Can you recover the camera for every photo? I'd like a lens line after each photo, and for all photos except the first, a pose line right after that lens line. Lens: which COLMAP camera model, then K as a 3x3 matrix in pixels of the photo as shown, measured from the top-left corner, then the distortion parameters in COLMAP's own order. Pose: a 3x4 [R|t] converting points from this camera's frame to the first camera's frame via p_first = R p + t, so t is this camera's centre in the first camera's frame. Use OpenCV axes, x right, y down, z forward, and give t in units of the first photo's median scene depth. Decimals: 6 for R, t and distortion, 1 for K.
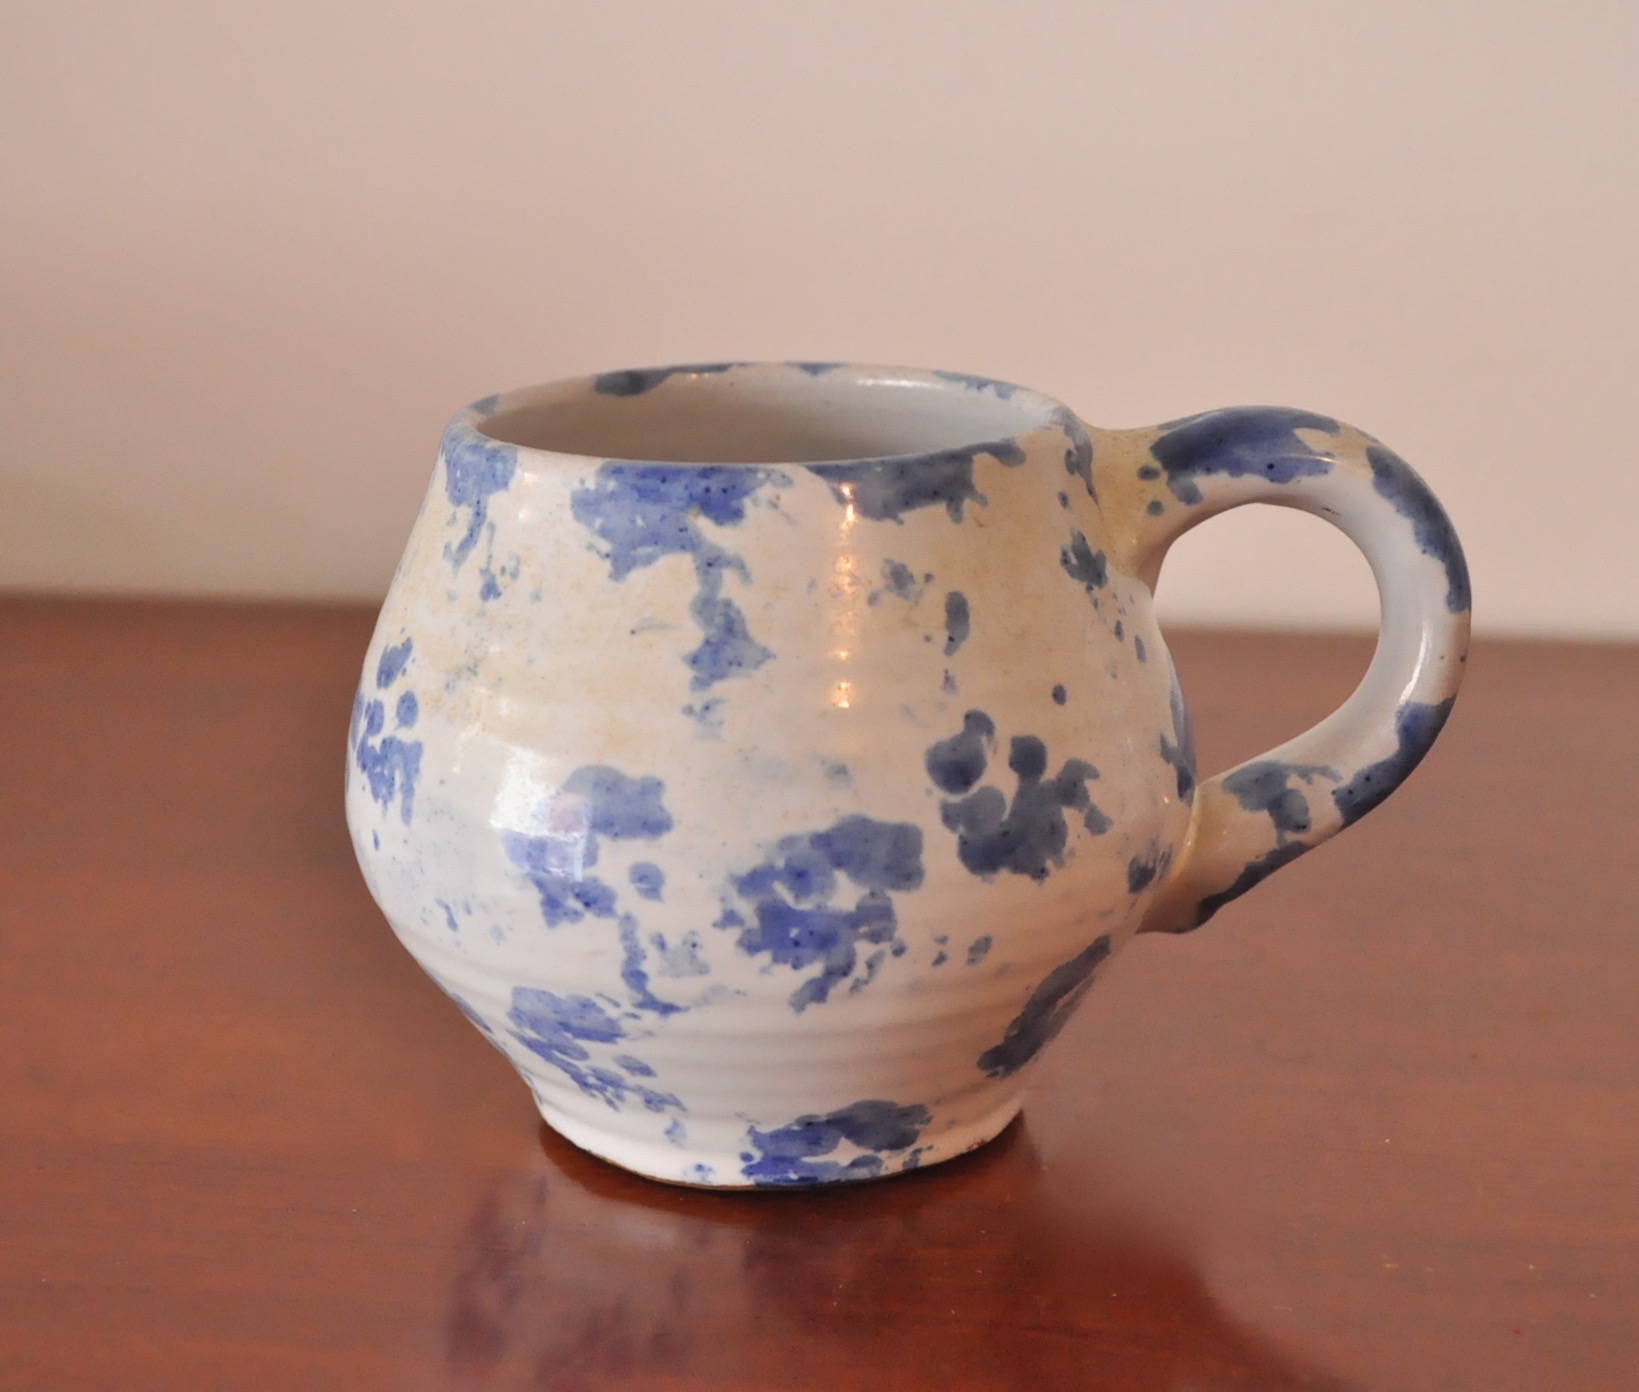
lens RADIAL K [[2794.1, 0, 817.6], [0, 2794.1, 683.0], [0, 0, 1]] dist [-0.003841, 0.000000]
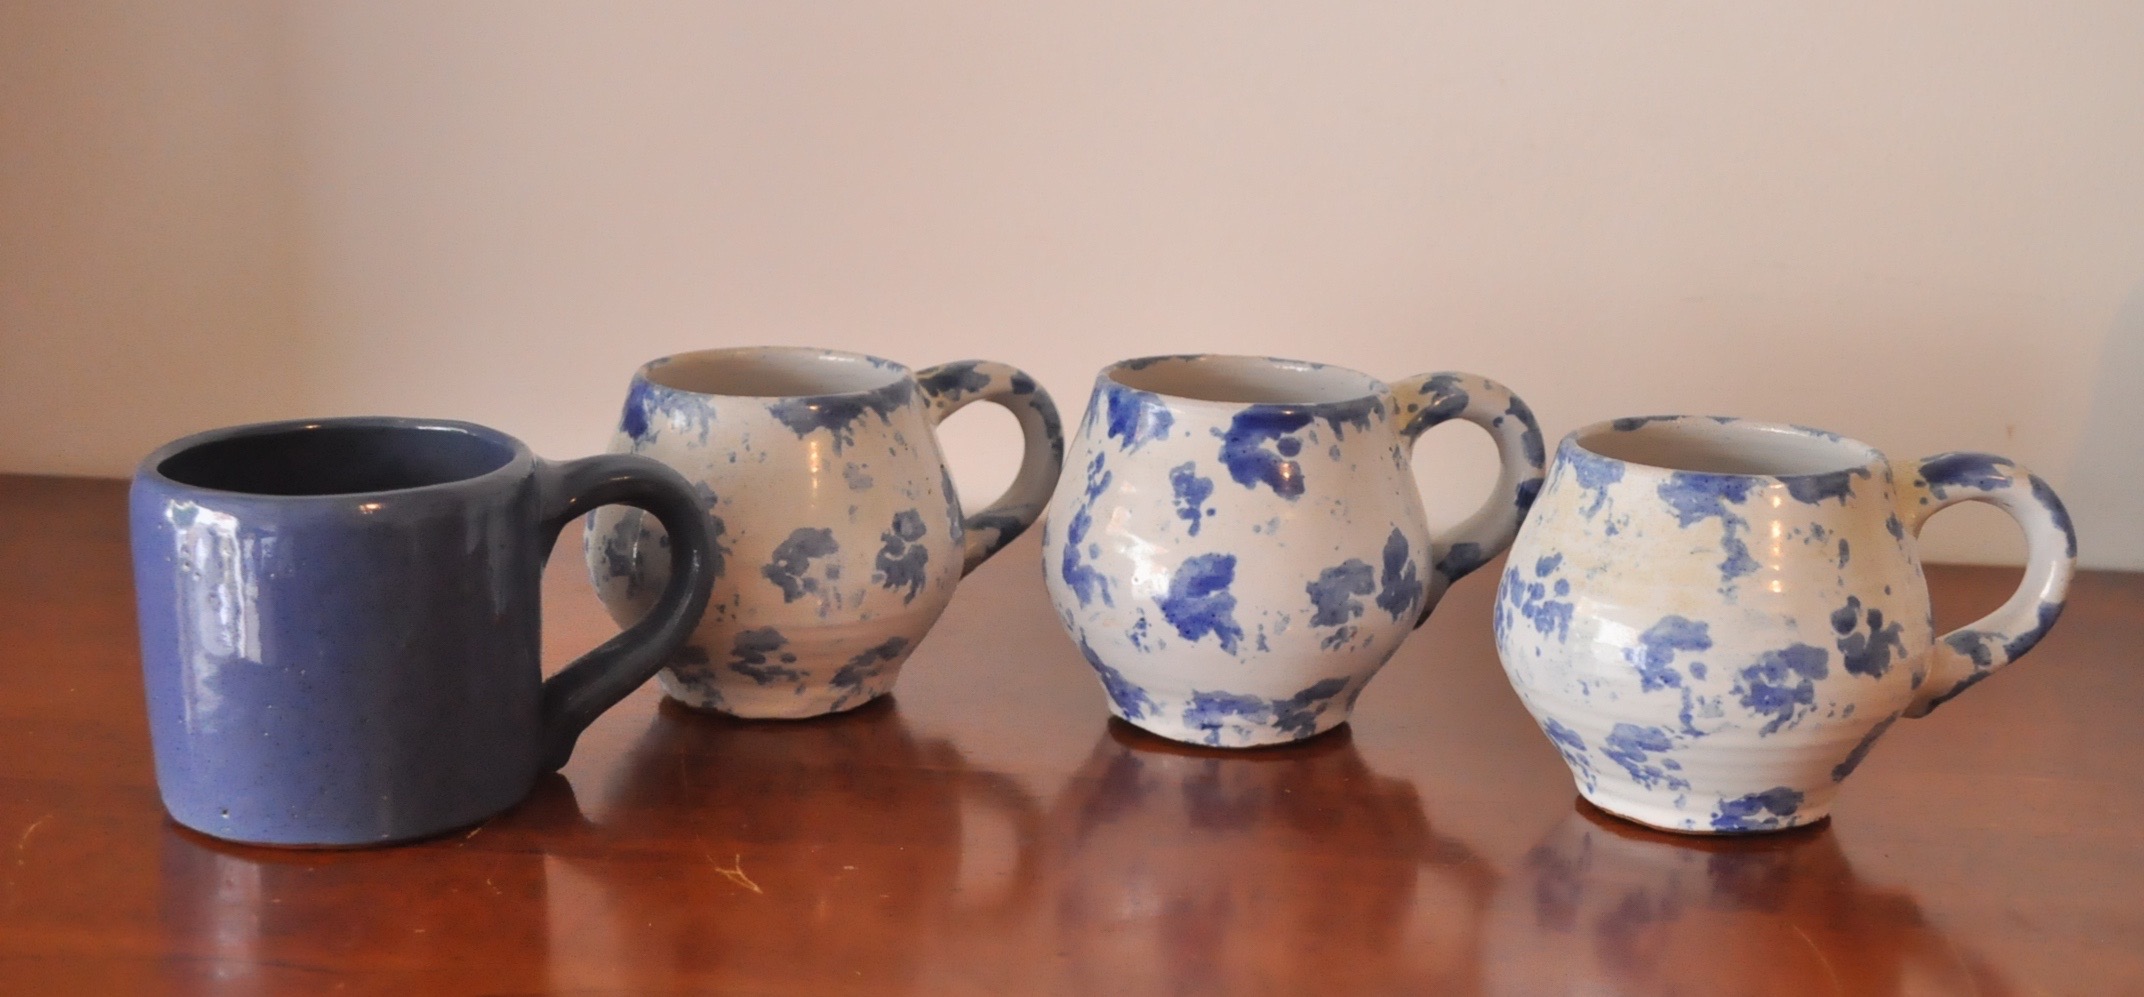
lens RADIAL K [[2820.7, 0, 1075.8], [0, 2820.7, 498.4], [0, 0, 1]] dist [-0.033769, 0.000000]
pose [[0.999130, 0.033658, -0.024629, -0.457106], [-0.034715, 0.998437, -0.043809, 0.047563], [0.023116, 0.044626, 0.998736, -1.081845]]
